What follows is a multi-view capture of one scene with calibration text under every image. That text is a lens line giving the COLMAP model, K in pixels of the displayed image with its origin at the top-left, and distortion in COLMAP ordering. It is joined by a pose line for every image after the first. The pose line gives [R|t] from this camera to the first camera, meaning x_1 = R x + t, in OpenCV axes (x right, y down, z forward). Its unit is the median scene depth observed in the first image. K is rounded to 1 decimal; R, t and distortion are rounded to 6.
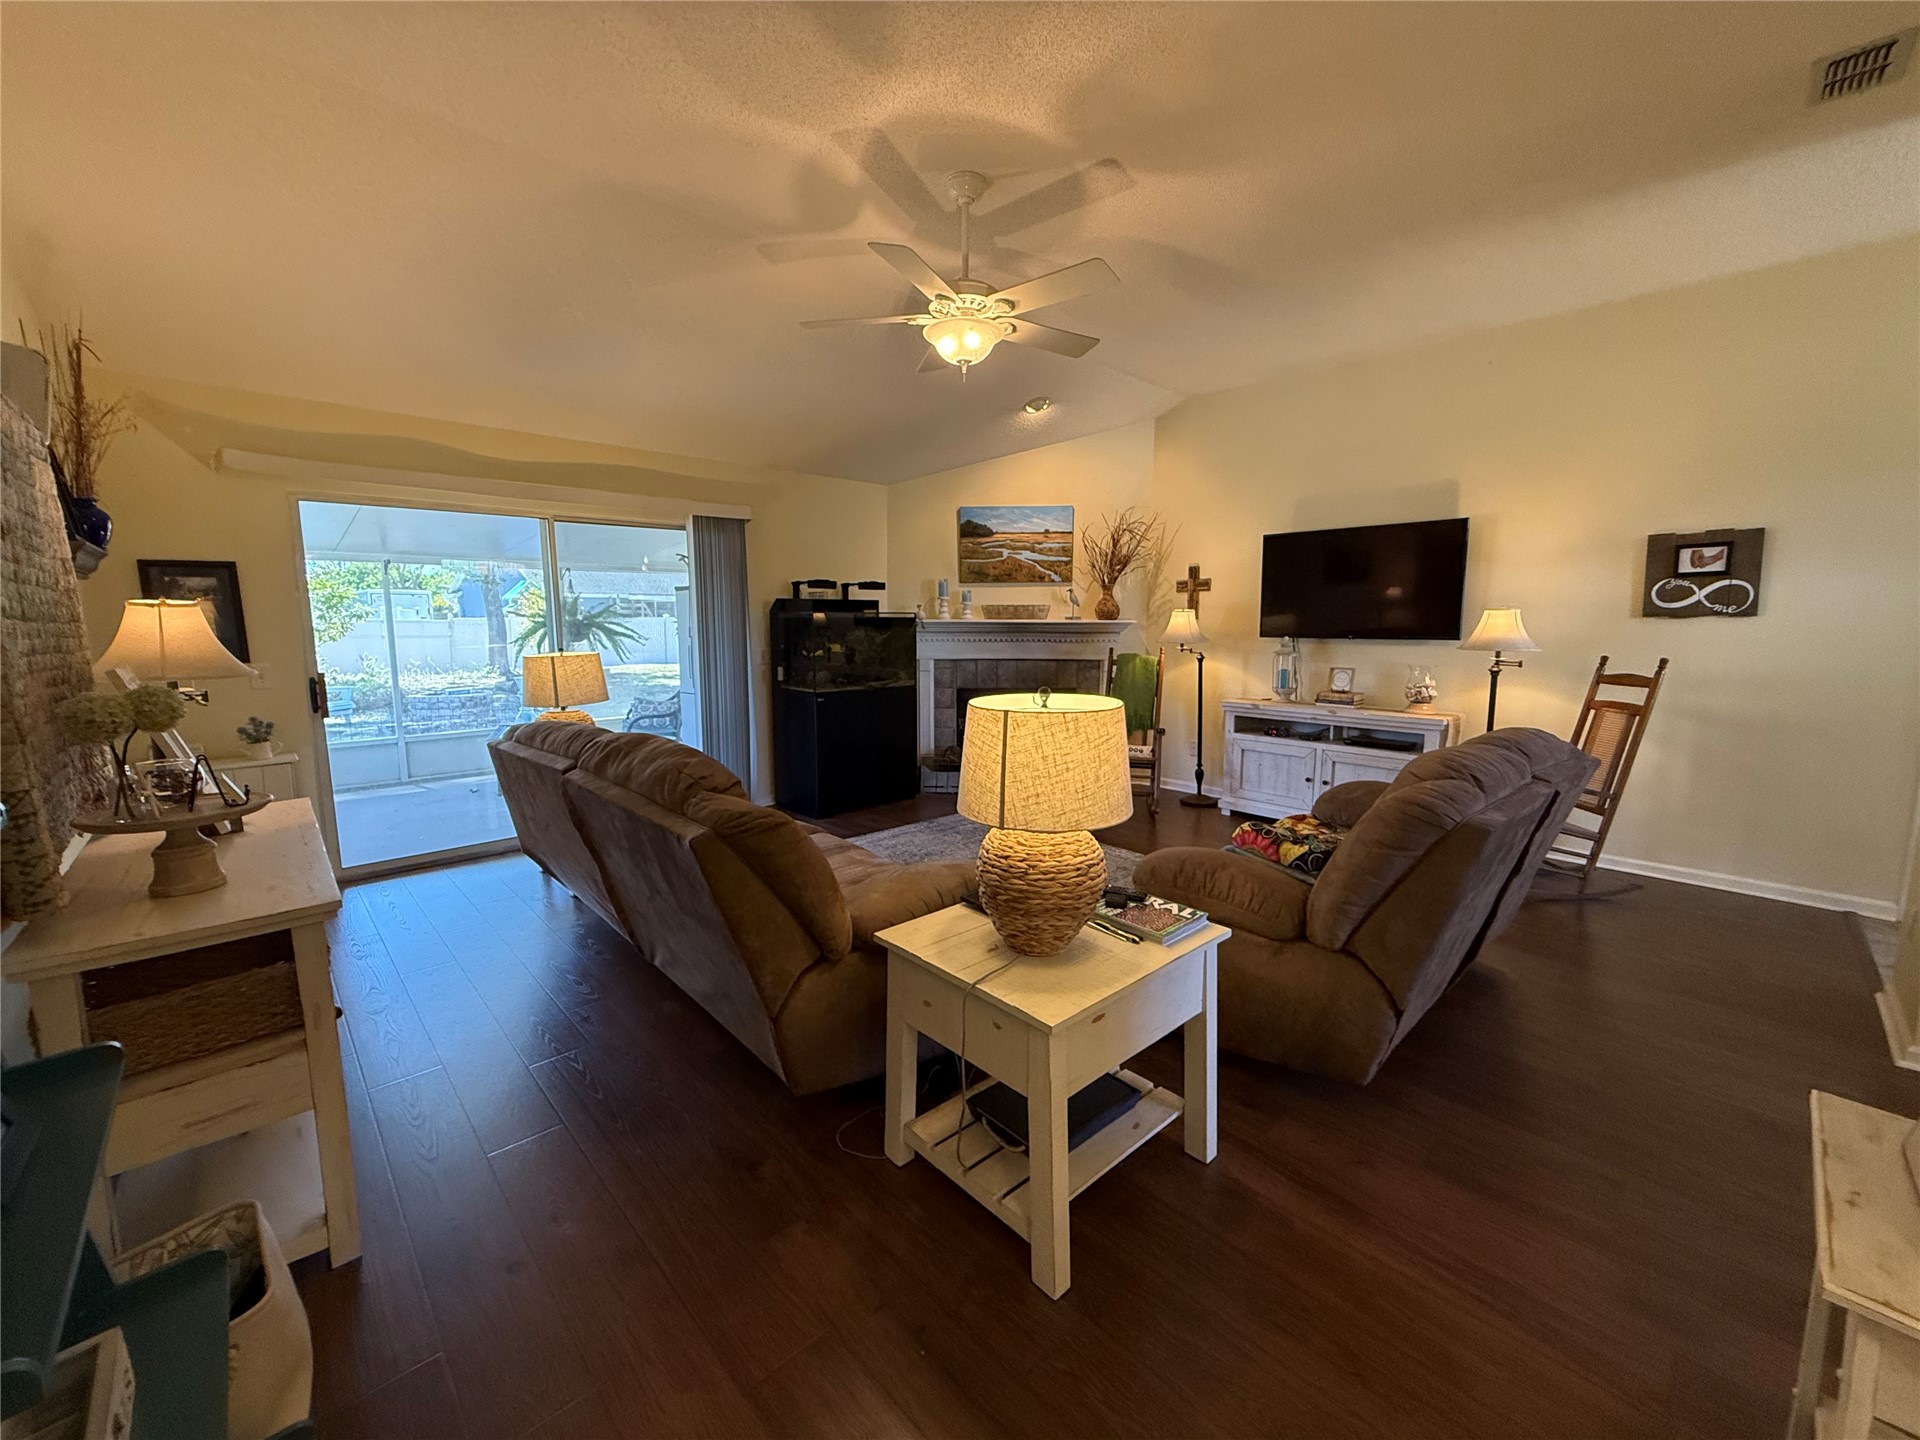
lens RADIAL K [[763.5, 0, 956.2], [0, 763.5, 712.4], [0, 0, 1]] dist [0.000218, -0.000316]
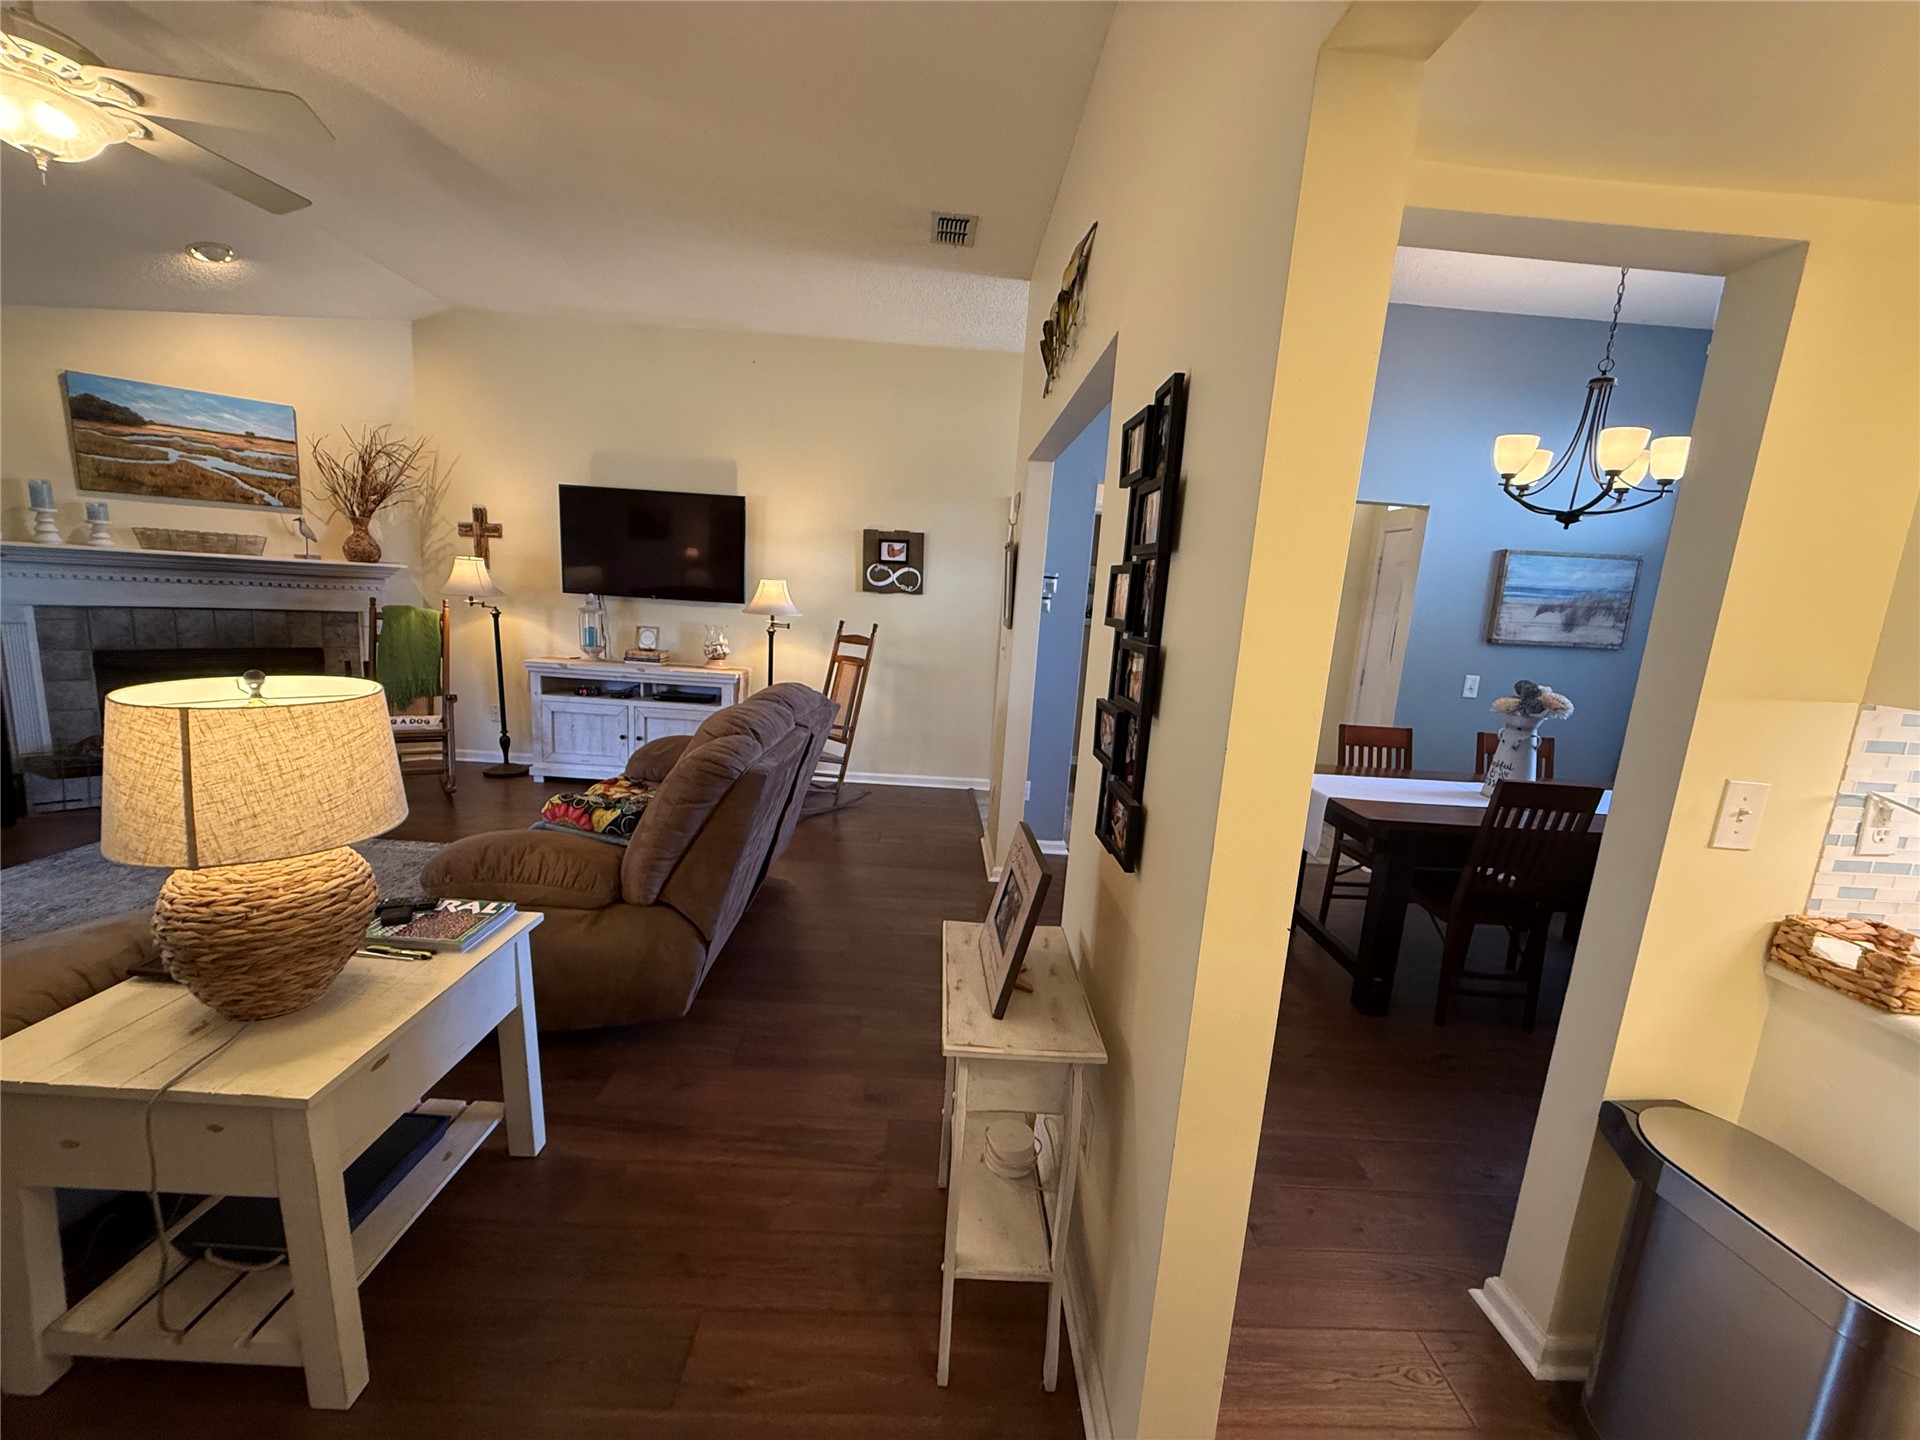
lens RADIAL K [[763.5, 0, 953.0], [0, 763.5, 720.2], [0, 0, 1]] dist [0.000218, -0.000316]
pose [[0.664706, -0.080565, 0.742749, 0.005035], [0.031086, 0.996290, 0.080246, -0.011020], [-0.746458, -0.030251, 0.664744, -0.009710]]
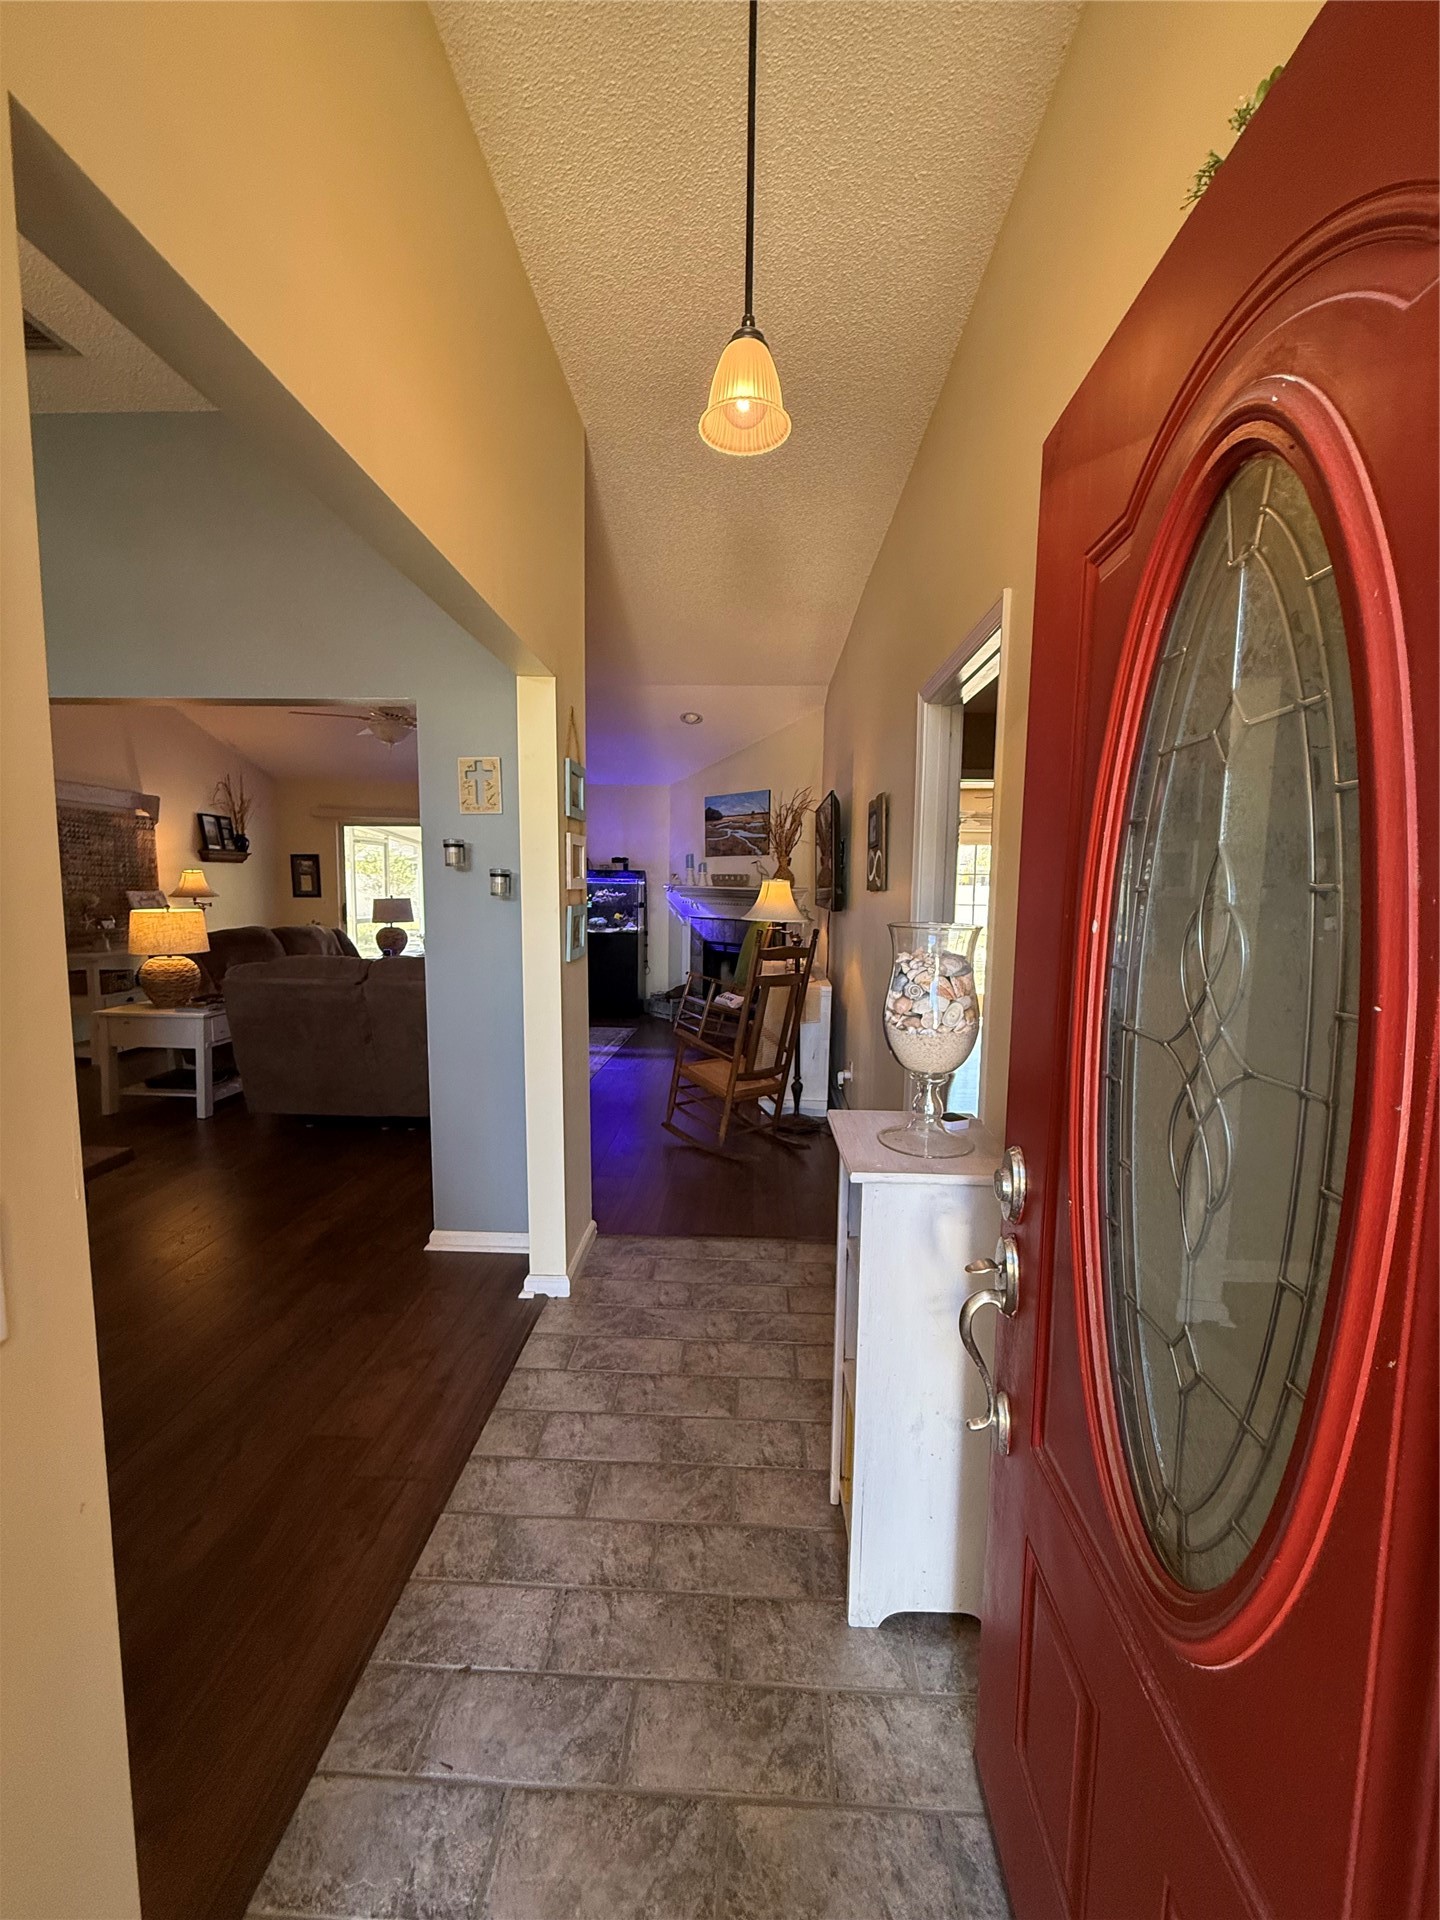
lens RADIAL K [[763.5, 0, 723.5], [0, 763.5, 952.2], [0, 0, 1]] dist [0.000218, -0.000316]
pose [[0.694022, 0.086124, -0.714784, 7.857886], [-0.100331, 0.994701, 0.022434, -0.347798], [0.712928, 0.056145, 0.698986, 1.165677]]
